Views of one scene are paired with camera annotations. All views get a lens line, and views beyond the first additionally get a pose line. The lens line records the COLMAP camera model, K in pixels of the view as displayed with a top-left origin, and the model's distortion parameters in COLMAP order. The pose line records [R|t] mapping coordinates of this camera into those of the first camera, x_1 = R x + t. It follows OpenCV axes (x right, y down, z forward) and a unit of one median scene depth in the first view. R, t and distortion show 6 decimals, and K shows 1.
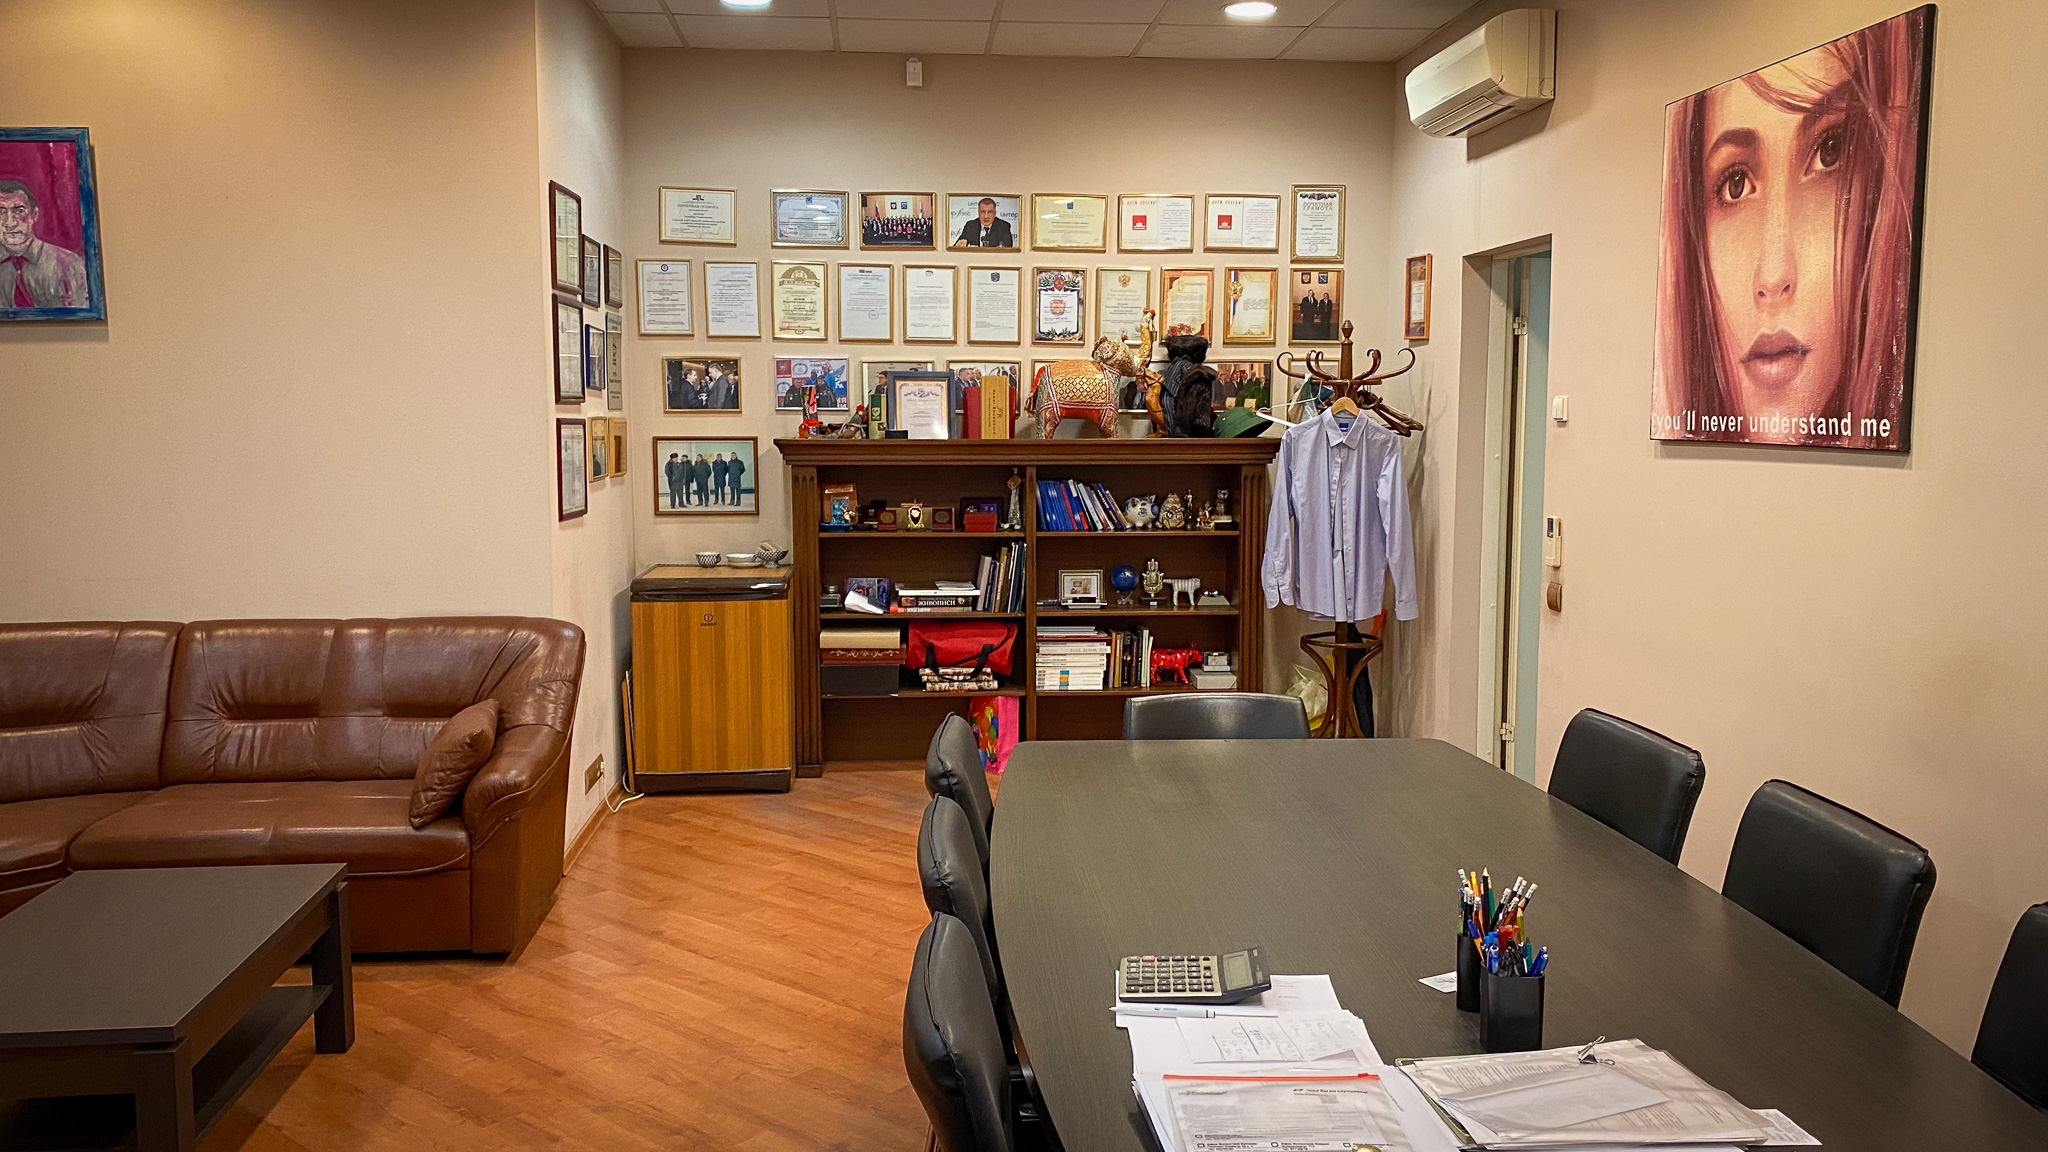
lens RADIAL K [[1602.6, 0, 1024.0], [0, 1602.6, 576.0], [0, 0, 1]] dist [0.084816, -0.072628]
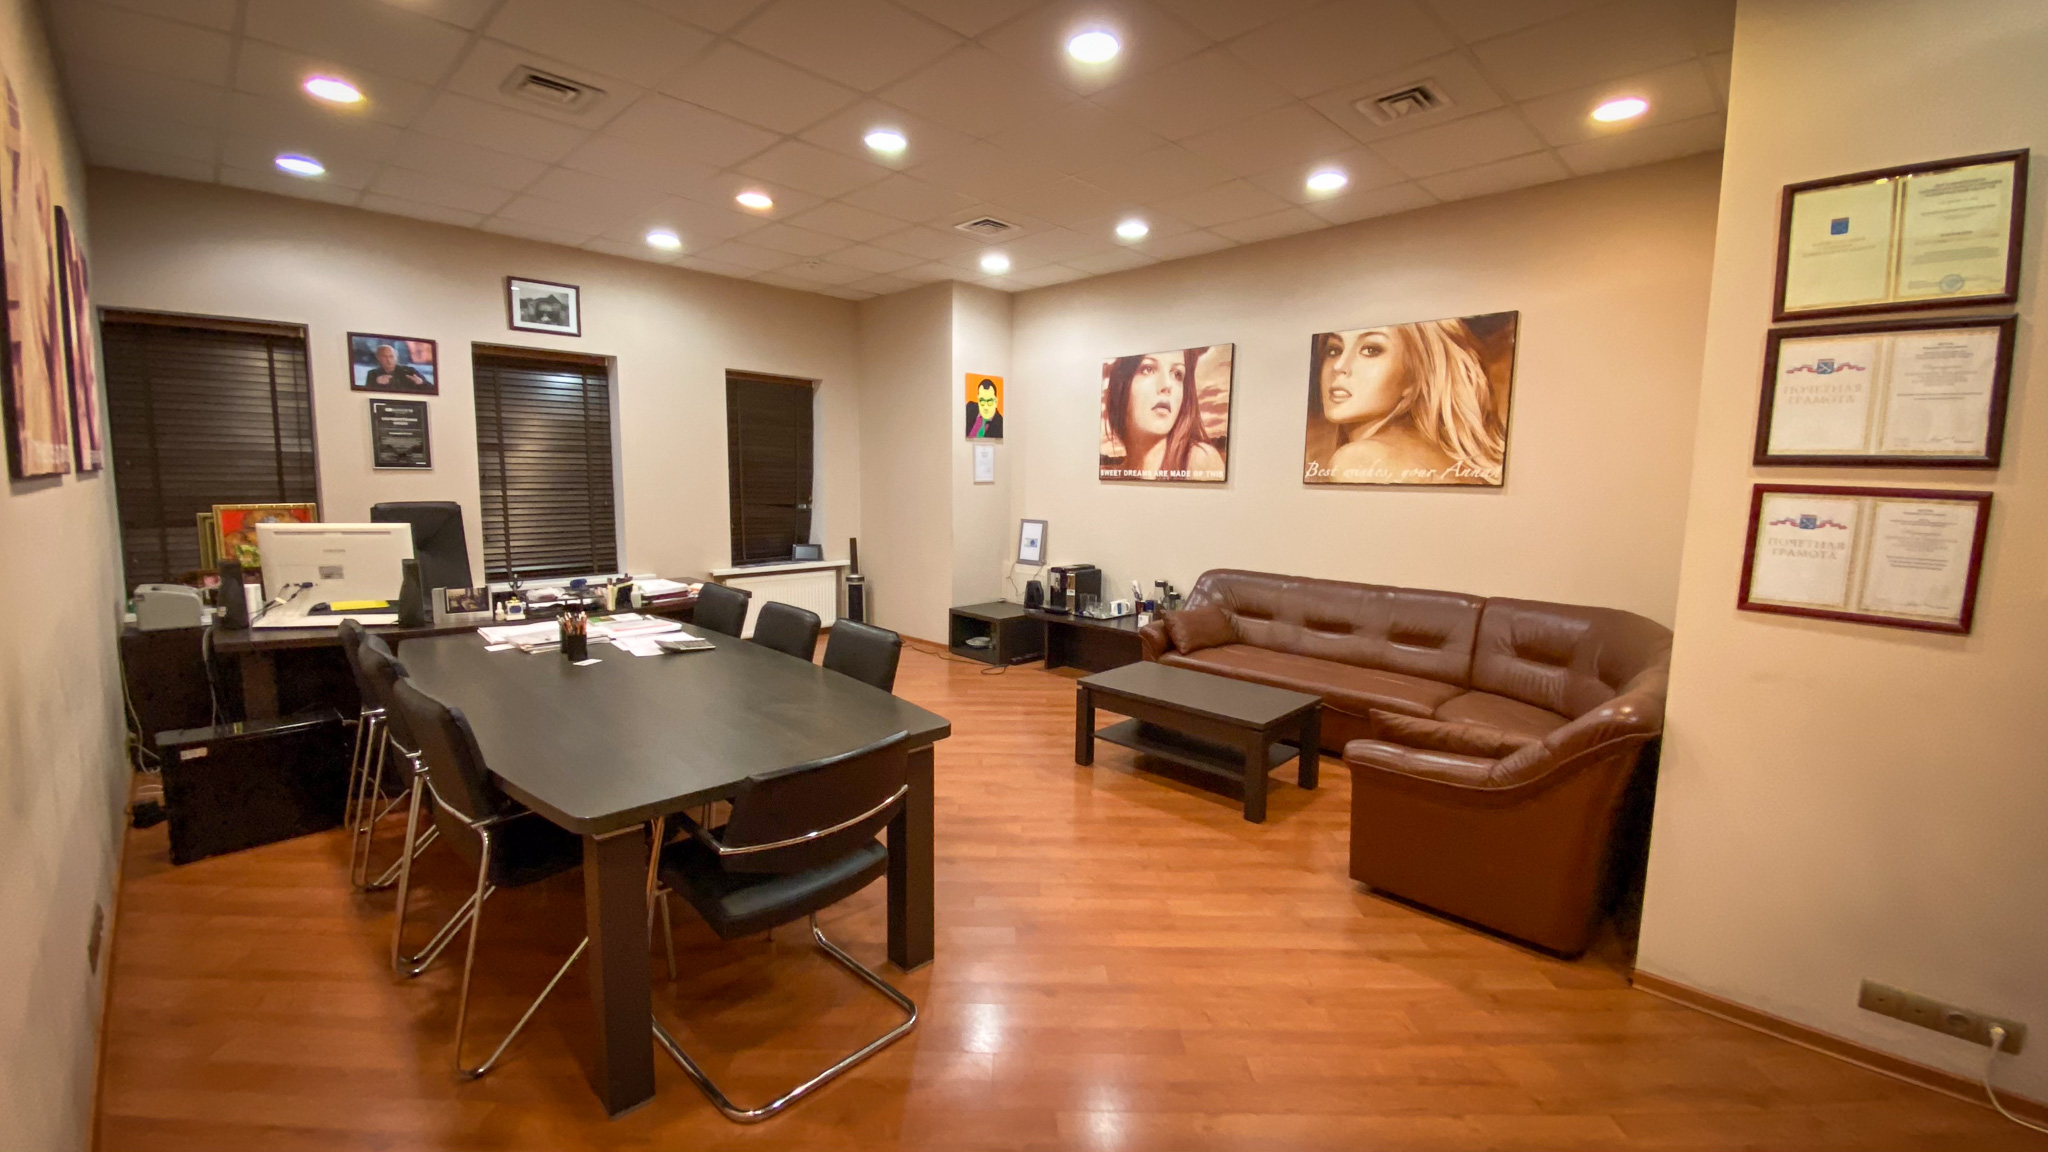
lens RADIAL K [[837.6, 0, 1024.0], [0, 837.6, 576.0], [0, 0, 1]] dist [-0.000952, -0.000074]
pose [[-0.763984, 0.060556, -0.642388, 0.324172], [-0.087868, 0.976547, 0.196557, -0.124827], [0.639224, 0.206612, -0.740745, 1.315514]]
